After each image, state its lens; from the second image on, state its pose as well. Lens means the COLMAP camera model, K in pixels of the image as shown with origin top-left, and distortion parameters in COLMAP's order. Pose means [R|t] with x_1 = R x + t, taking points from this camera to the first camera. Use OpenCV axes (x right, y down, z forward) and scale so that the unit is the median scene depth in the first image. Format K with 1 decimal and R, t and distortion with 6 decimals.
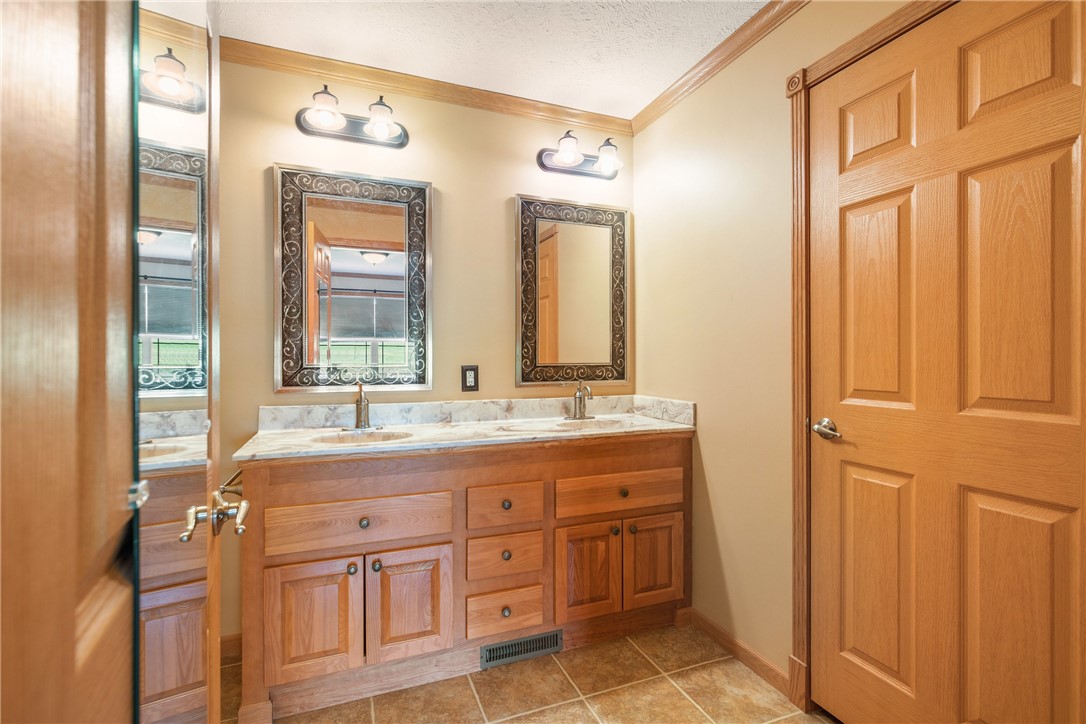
lens RADIAL K [[504.6, 0, 544.7], [0, 504.6, 355.8], [0, 0, 1]] dist [-0.000327, 0.000264]
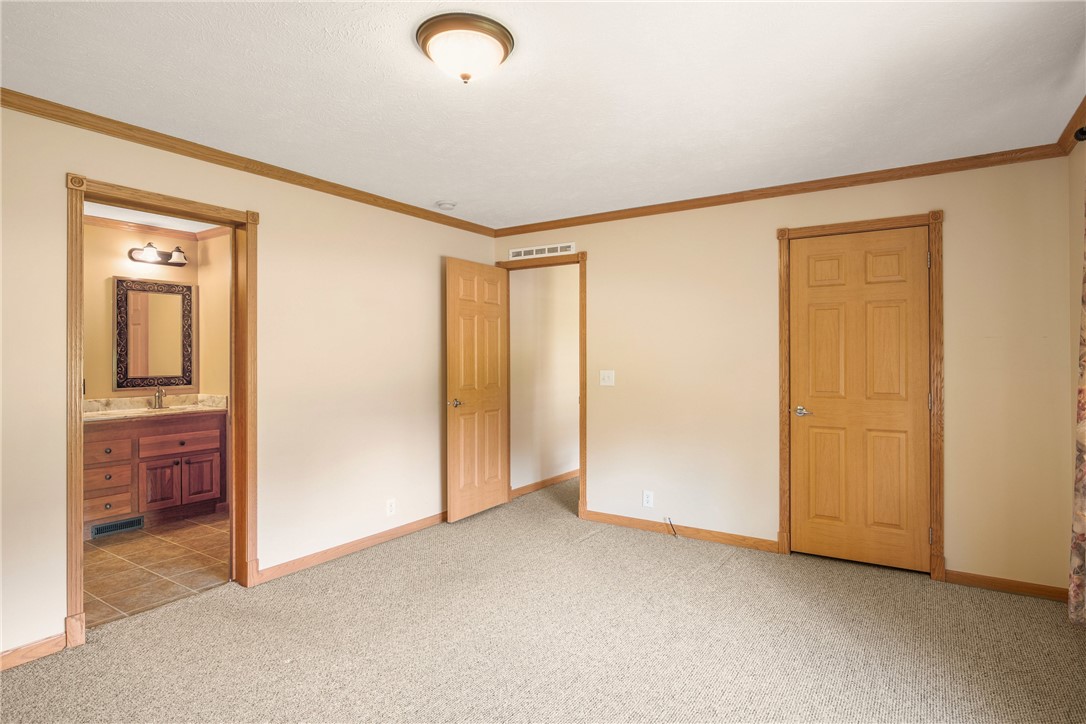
lens RADIAL K [[582.4, 0, 539.0], [0, 582.4, 354.5], [0, 0, 1]] dist [-0.003542, -0.002237]
pose [[0.831243, -0.000520, 0.555909, 0.051050], [0.001391, 0.999998, -0.001144, -0.060020], [-0.555907, 0.001725, 0.831243, -1.493716]]
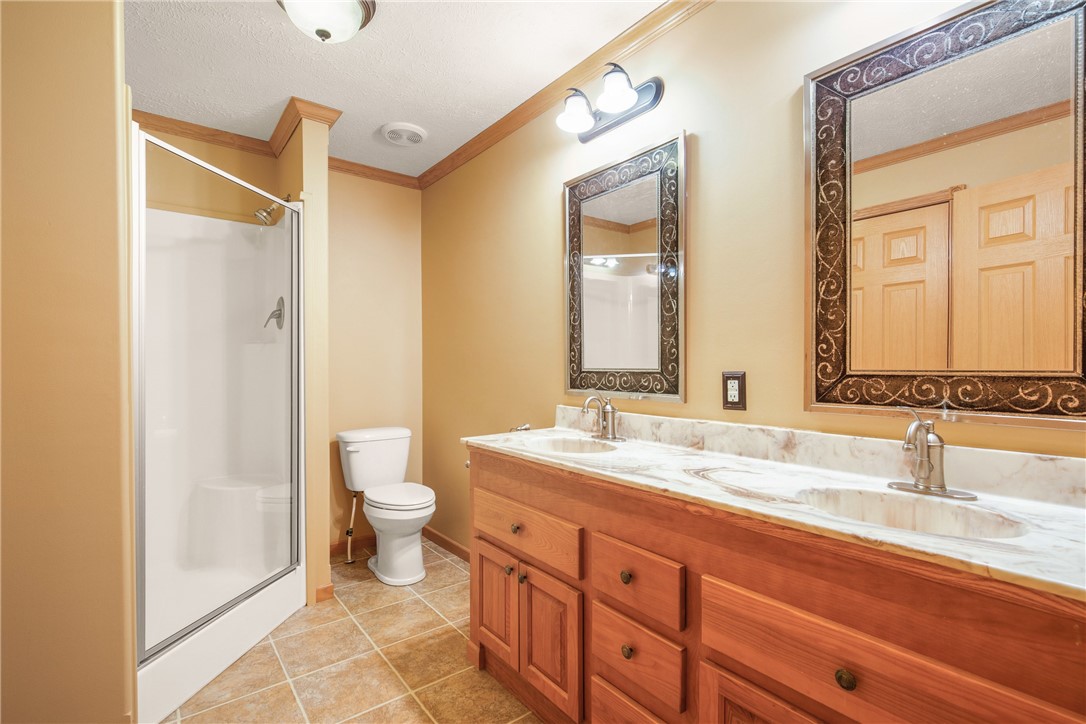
lens RADIAL K [[504.6, 0, 541.9], [0, 504.6, 367.6], [0, 0, 1]] dist [-0.000327, 0.000264]
pose [[0.258646, 0.005259, -0.965958, 0.458916], [0.005815, 0.999959, 0.007001, 0.007642], [0.965955, -0.007428, 0.258604, 0.600357]]
